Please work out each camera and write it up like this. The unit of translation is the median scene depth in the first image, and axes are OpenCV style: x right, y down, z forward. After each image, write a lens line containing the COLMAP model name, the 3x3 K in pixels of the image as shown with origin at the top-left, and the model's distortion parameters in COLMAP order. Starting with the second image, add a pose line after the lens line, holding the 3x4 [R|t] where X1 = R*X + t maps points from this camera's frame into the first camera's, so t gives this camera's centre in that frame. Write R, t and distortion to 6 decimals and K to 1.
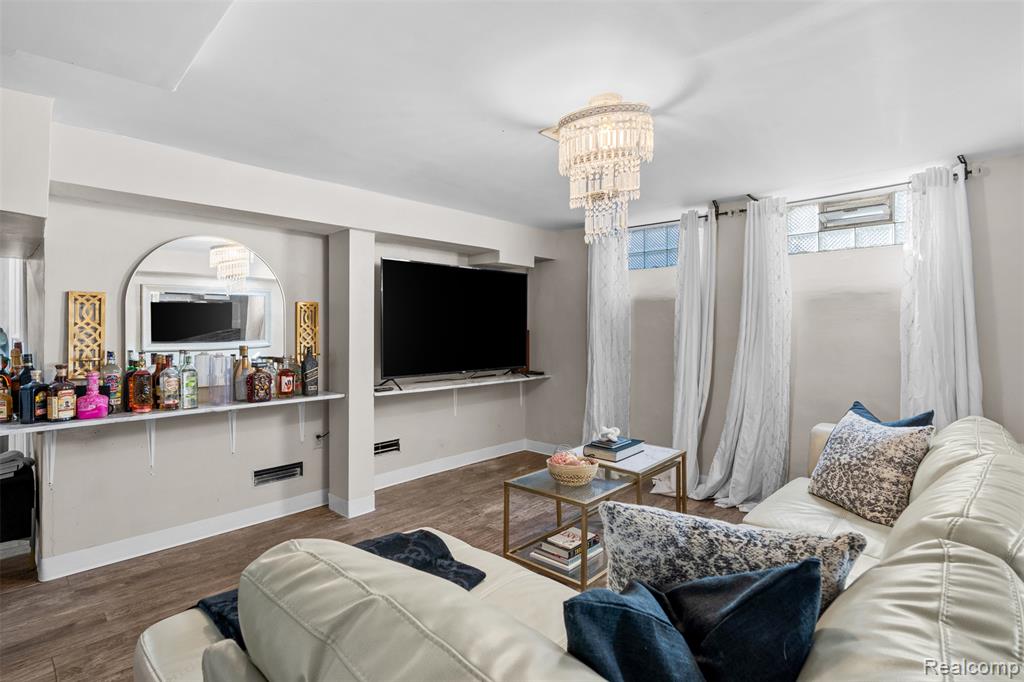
lens RADIAL K [[503.3, 0, 514.7], [0, 503.3, 340.7], [0, 0, 1]] dist [-0.002880, -0.000213]
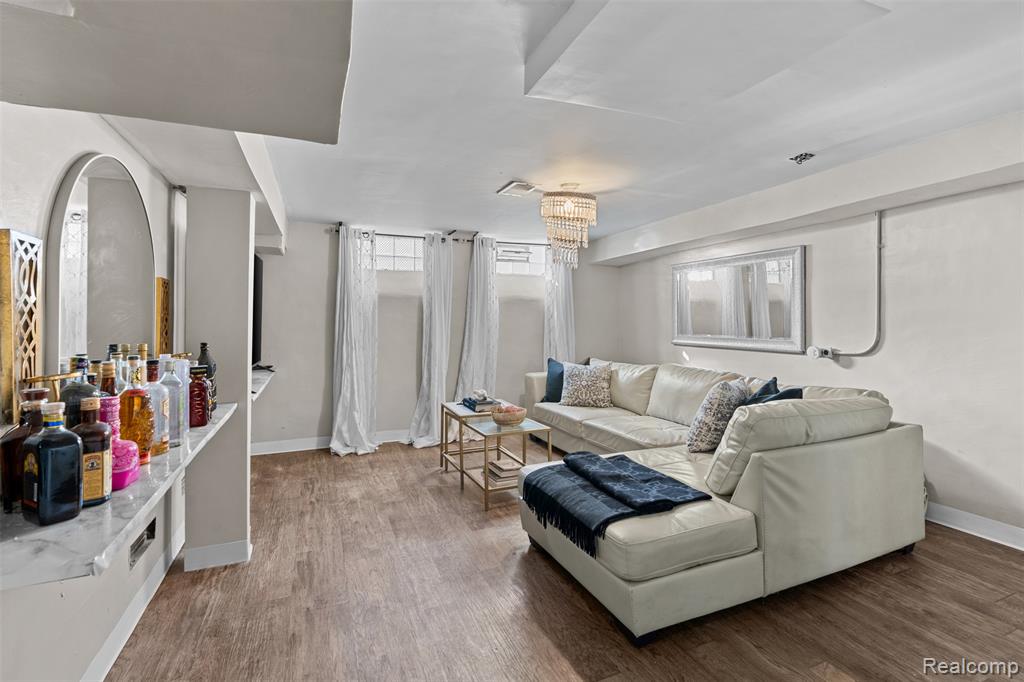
lens RADIAL K [[471.1, 0, 517.3], [0, 471.1, 314.1], [0, 0, 1]] dist [0.000207, 0.000038]
pose [[0.420433, 0.006290, 0.907302, -0.860675], [0.021632, 0.999622, -0.016954, -0.014620], [-0.907066, 0.026755, 0.420138, 0.304436]]
